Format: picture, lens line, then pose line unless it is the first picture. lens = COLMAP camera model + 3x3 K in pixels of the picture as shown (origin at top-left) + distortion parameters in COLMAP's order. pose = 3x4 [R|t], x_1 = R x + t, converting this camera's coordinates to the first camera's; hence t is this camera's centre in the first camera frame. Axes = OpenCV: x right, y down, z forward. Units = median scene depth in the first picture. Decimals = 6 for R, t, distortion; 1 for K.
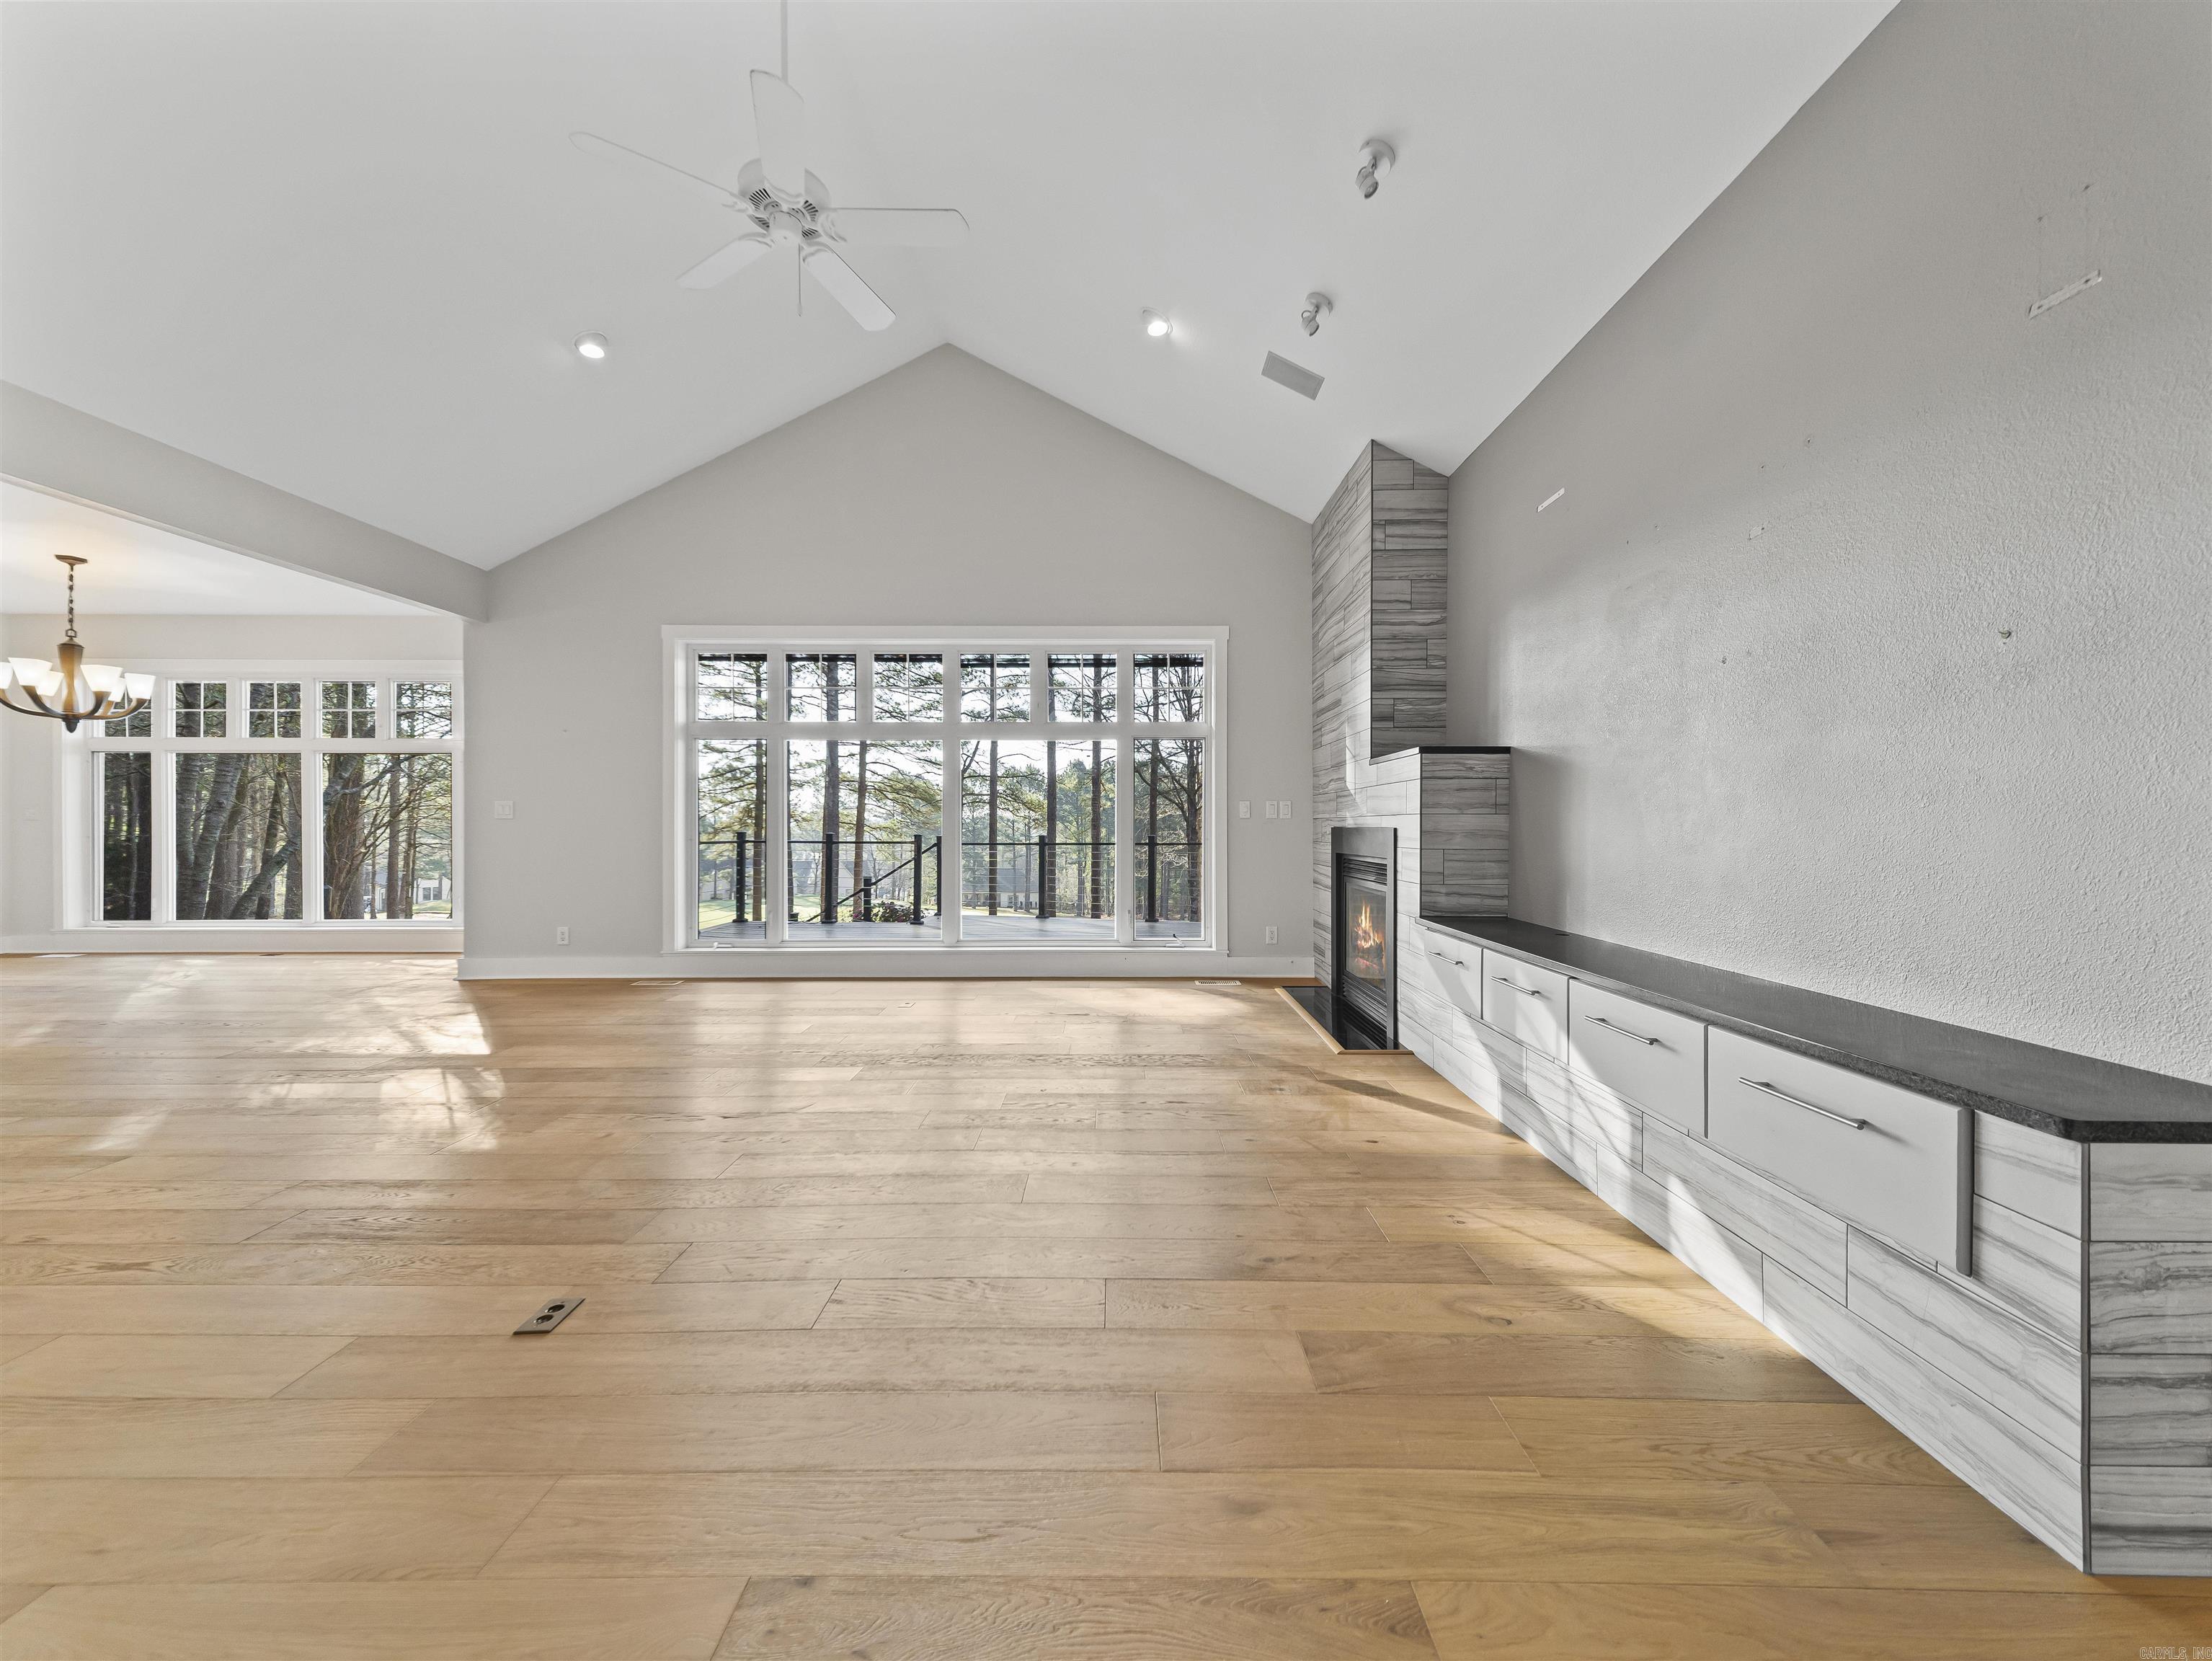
lens RADIAL K [[856.0, 0, 1101.0], [0, 856.0, 822.9], [0, 0, 1]] dist [0.023093, -0.005888]
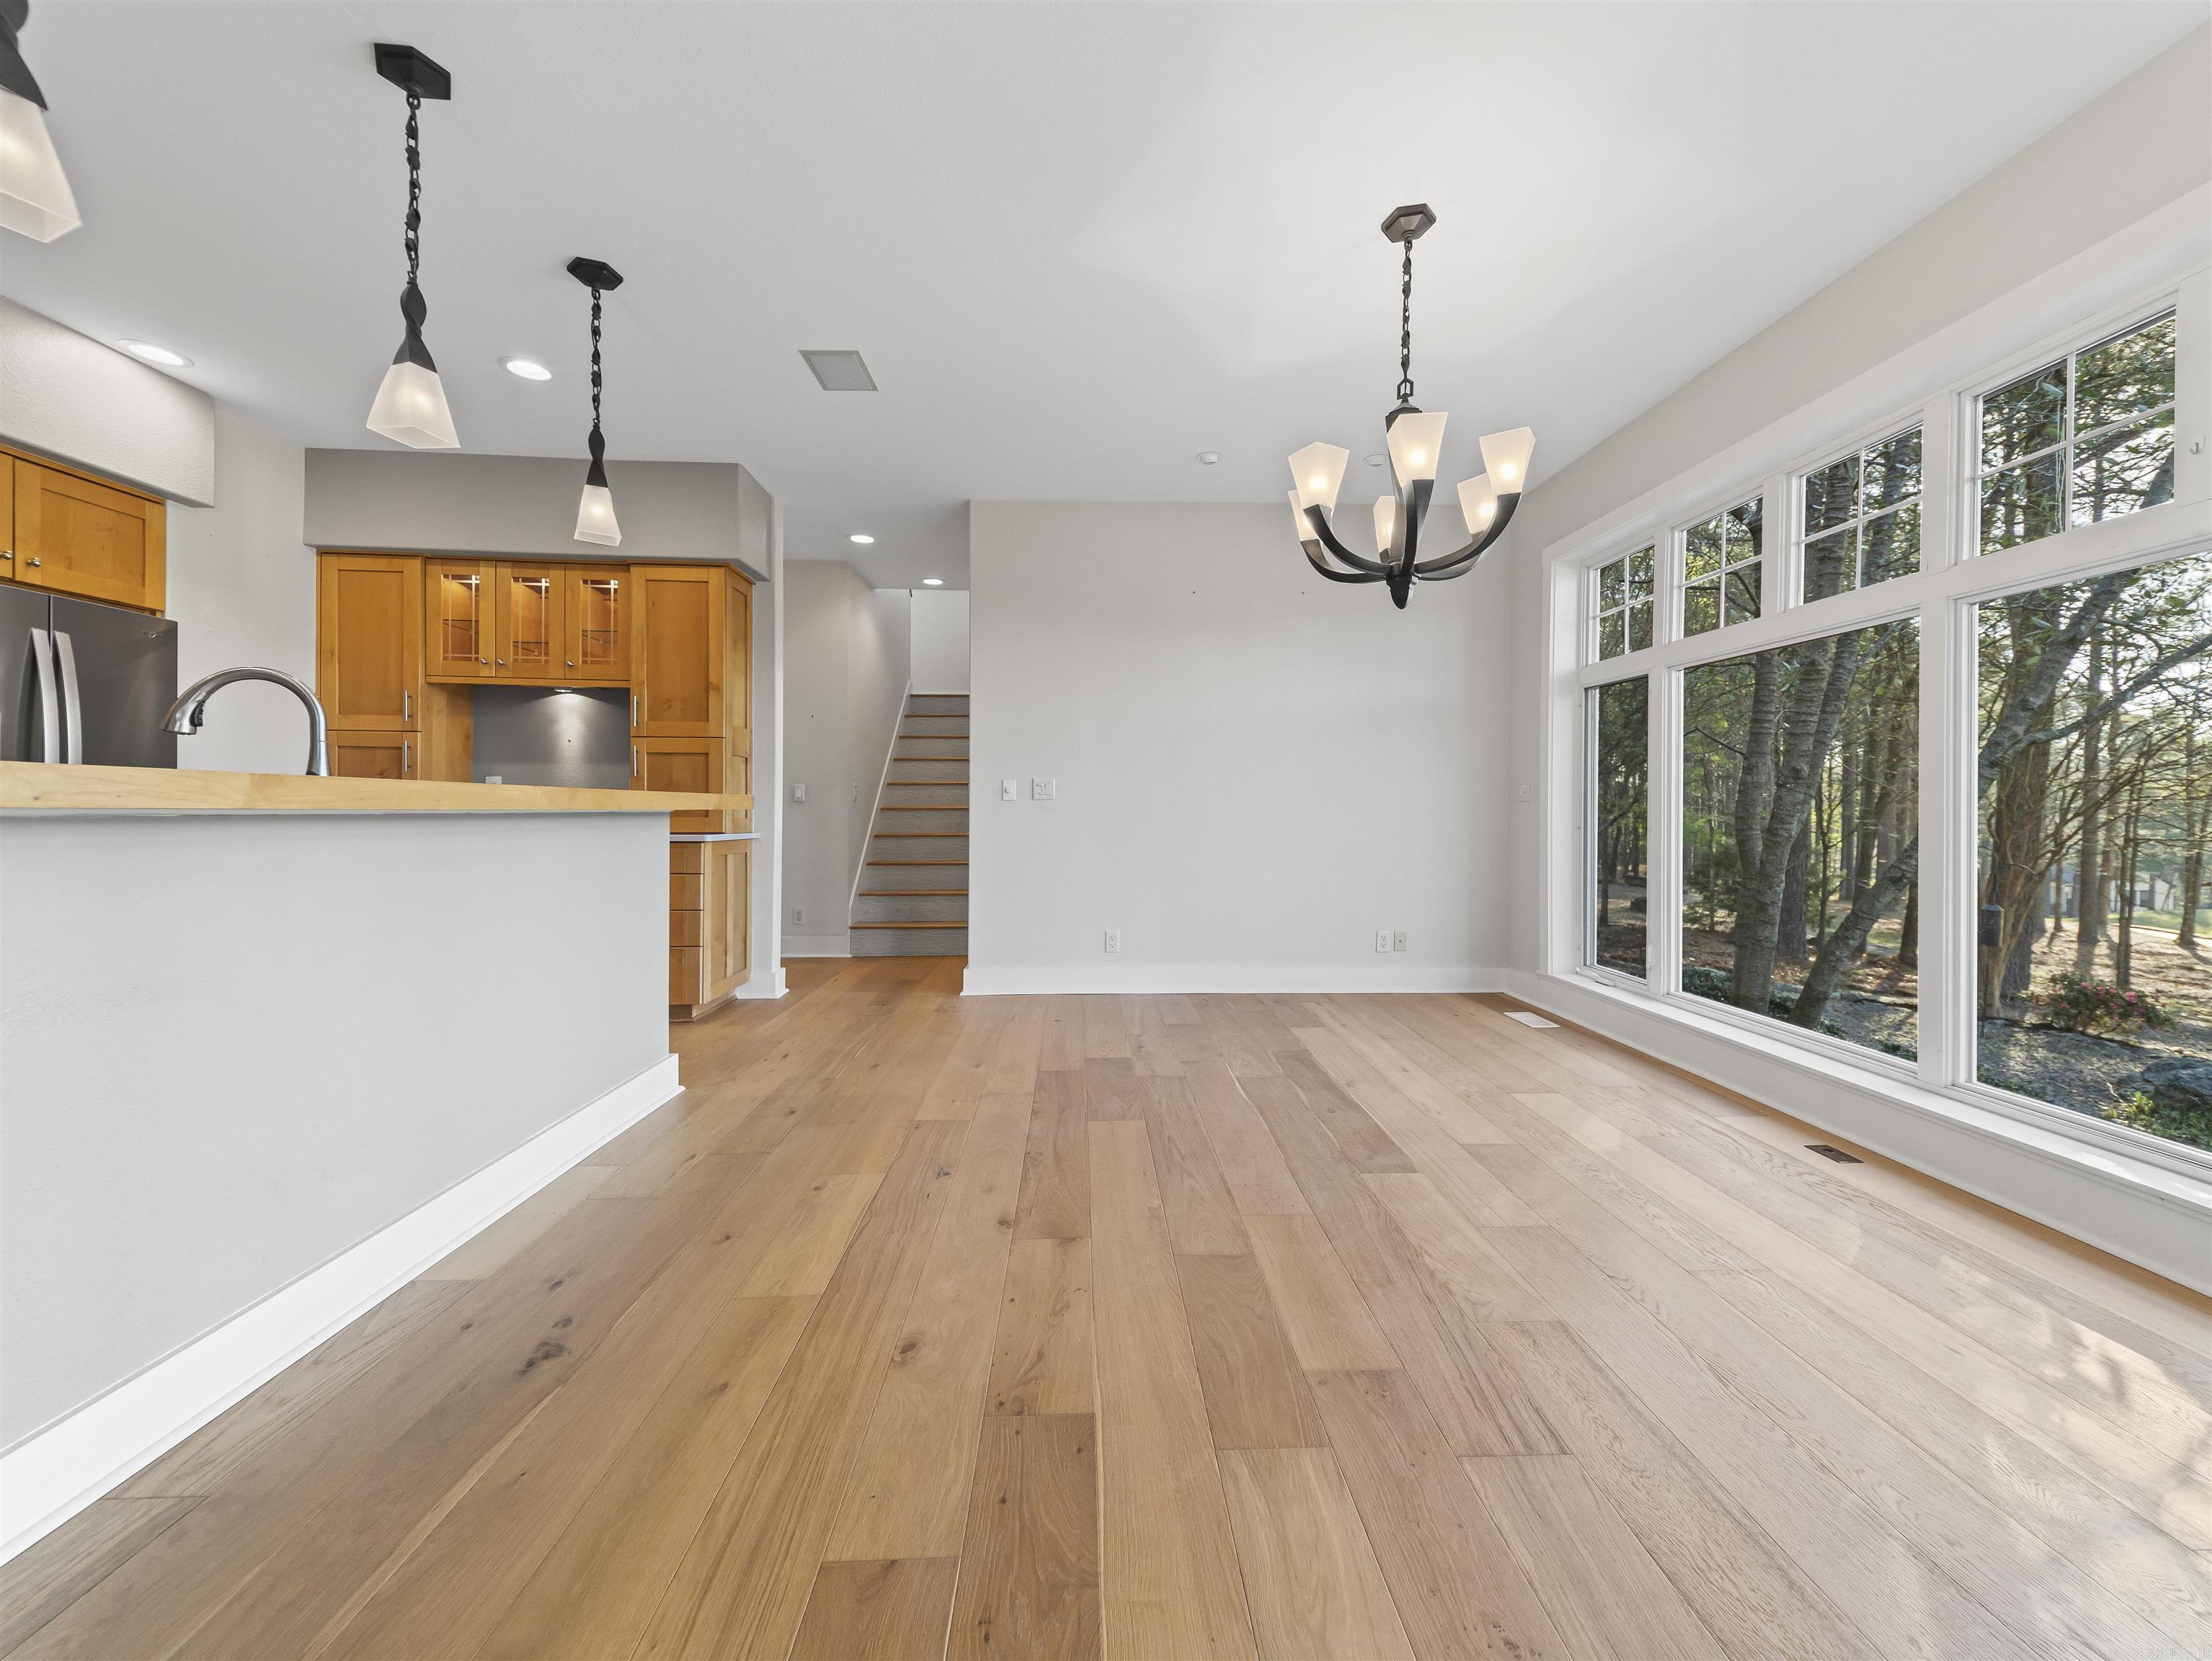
lens RADIAL K [[856.0, 0, 1107.9], [0, 856.0, 812.8], [0, 0, 1]] dist [0.023093, -0.005888]
pose [[0.048154, 0.007396, -0.998813, -0.822758], [-0.002538, 0.999970, 0.007282, 0.003469], [0.998837, 0.002184, 0.048171, 0.924172]]
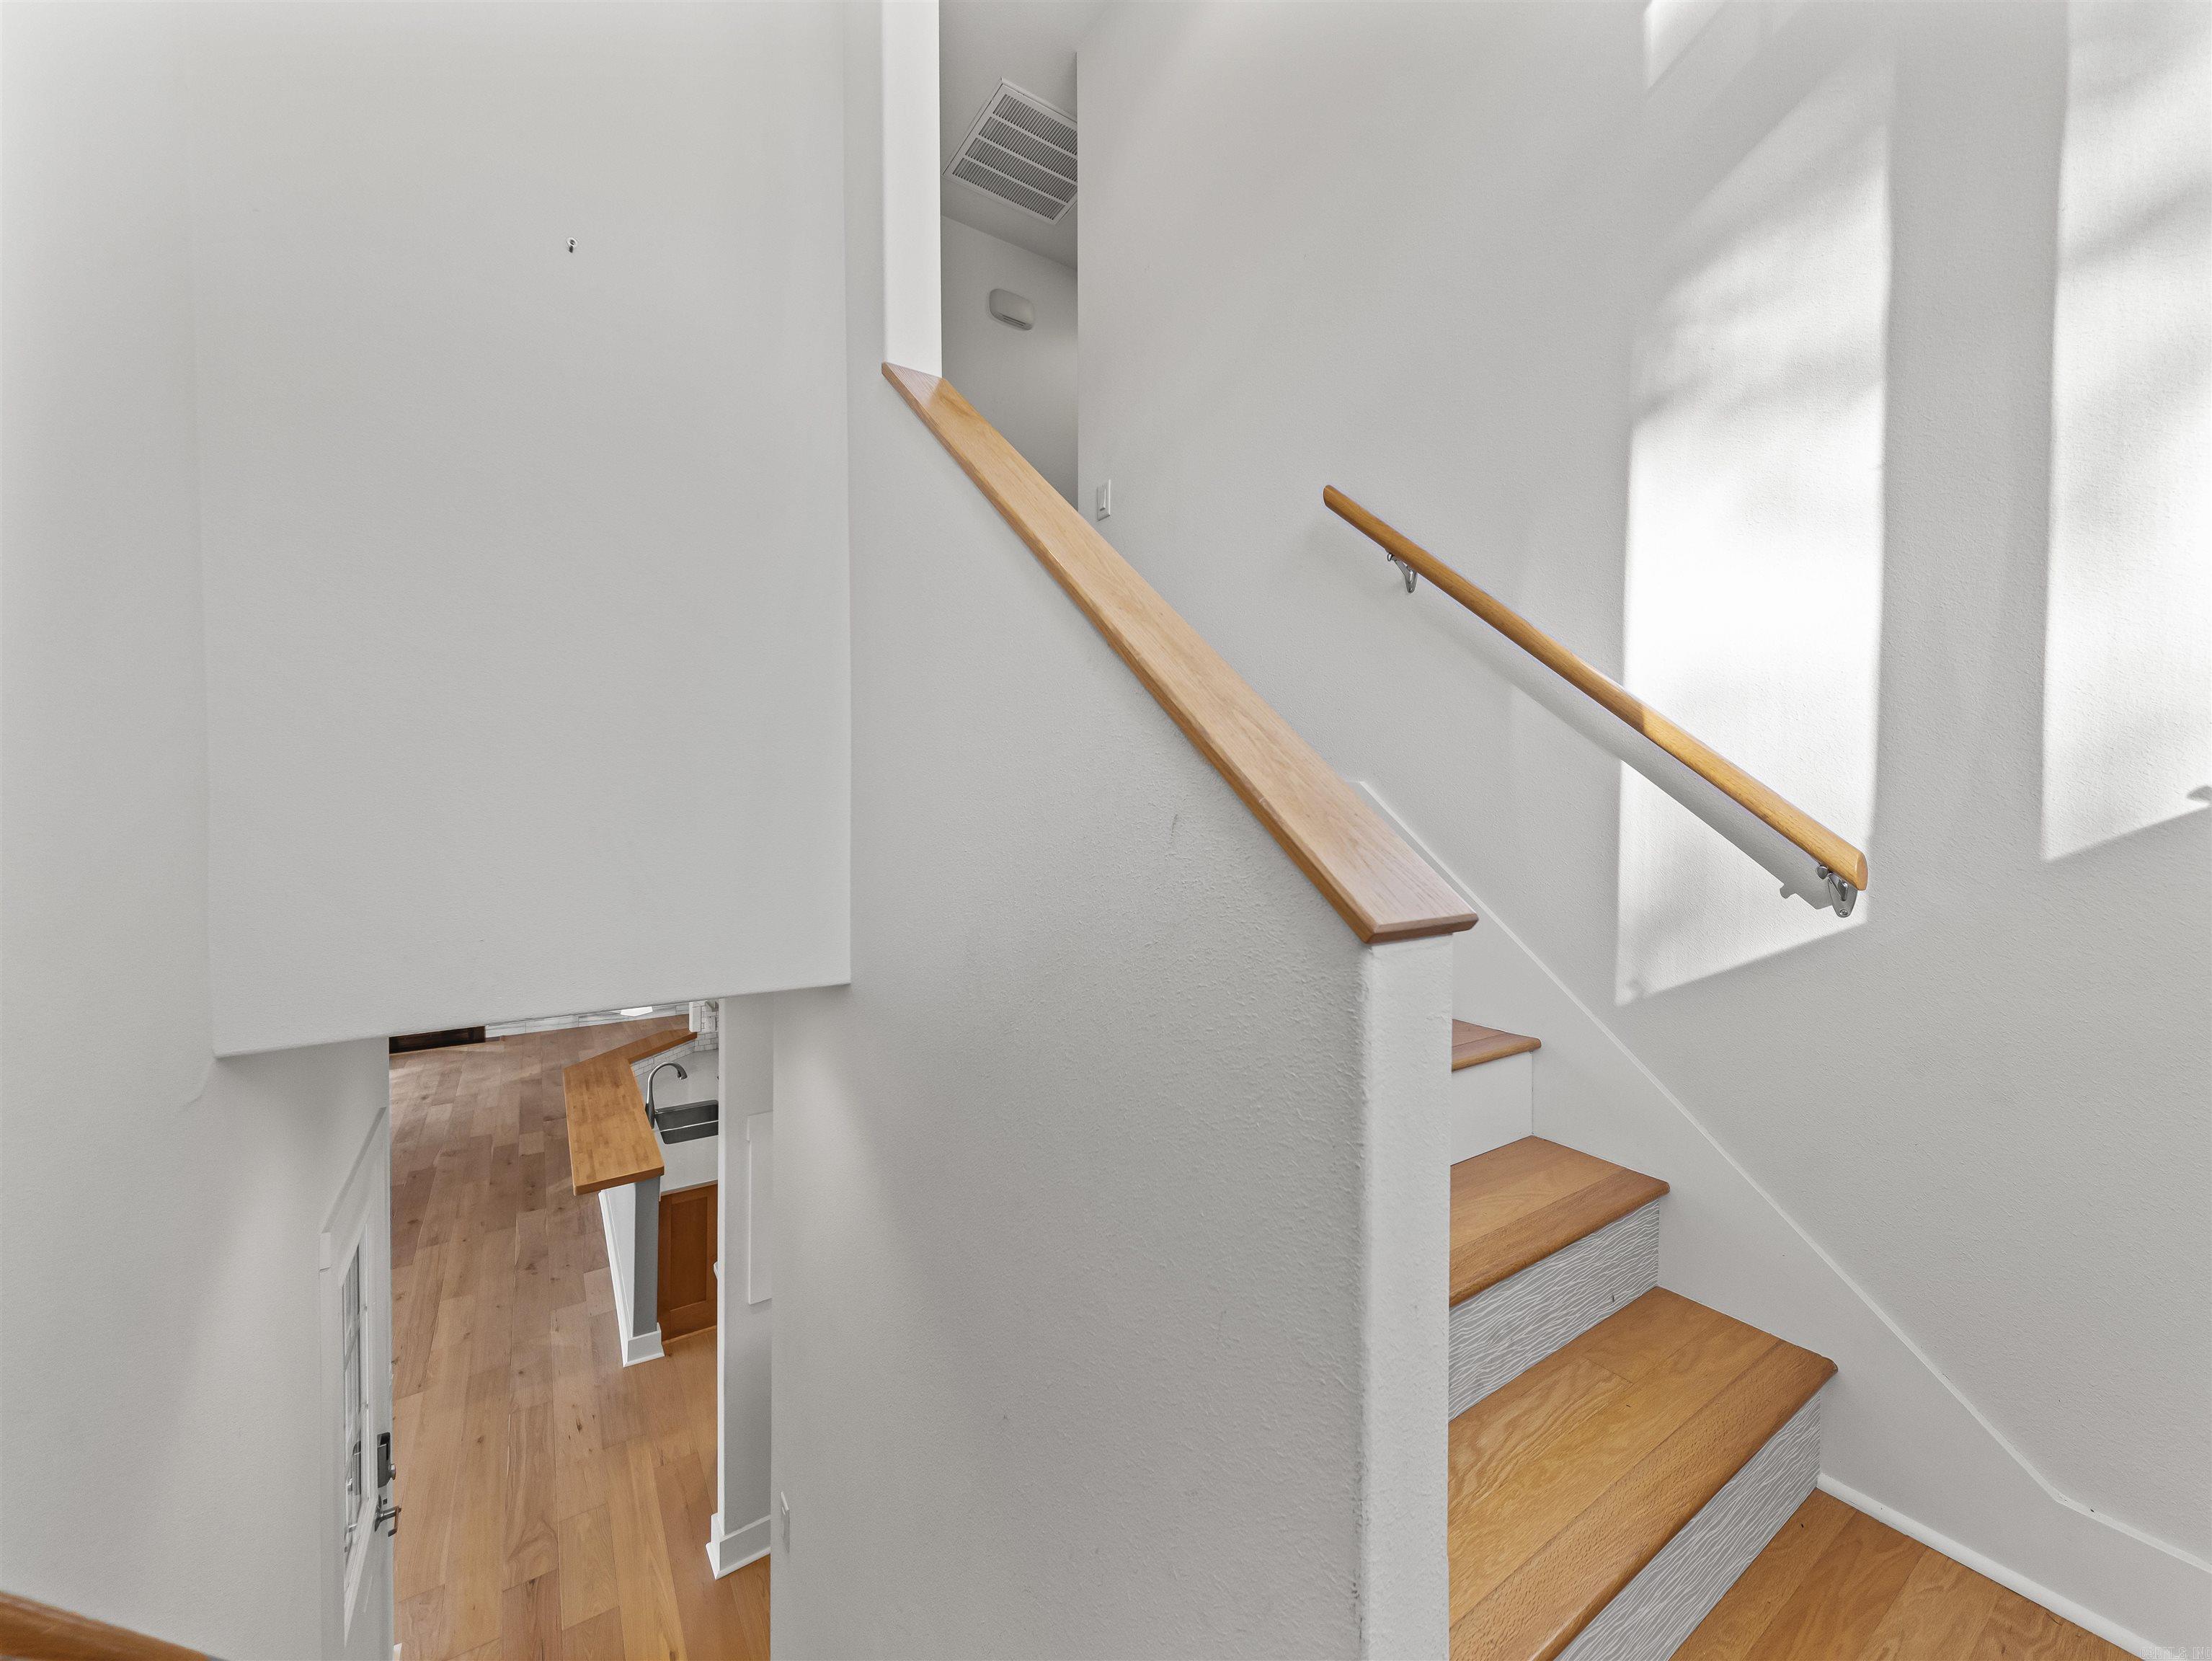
lens RADIAL K [[856.0, 0, 1101.7], [0, 856.0, 820.3], [0, 0, 1]] dist [0.023093, -0.005888]
pose [[-0.564403, -0.011071, 0.825425, -2.497653], [-0.005393, 0.999938, 0.009723, -0.393396], [-0.825482, 0.001036, -0.564427, 0.756261]]
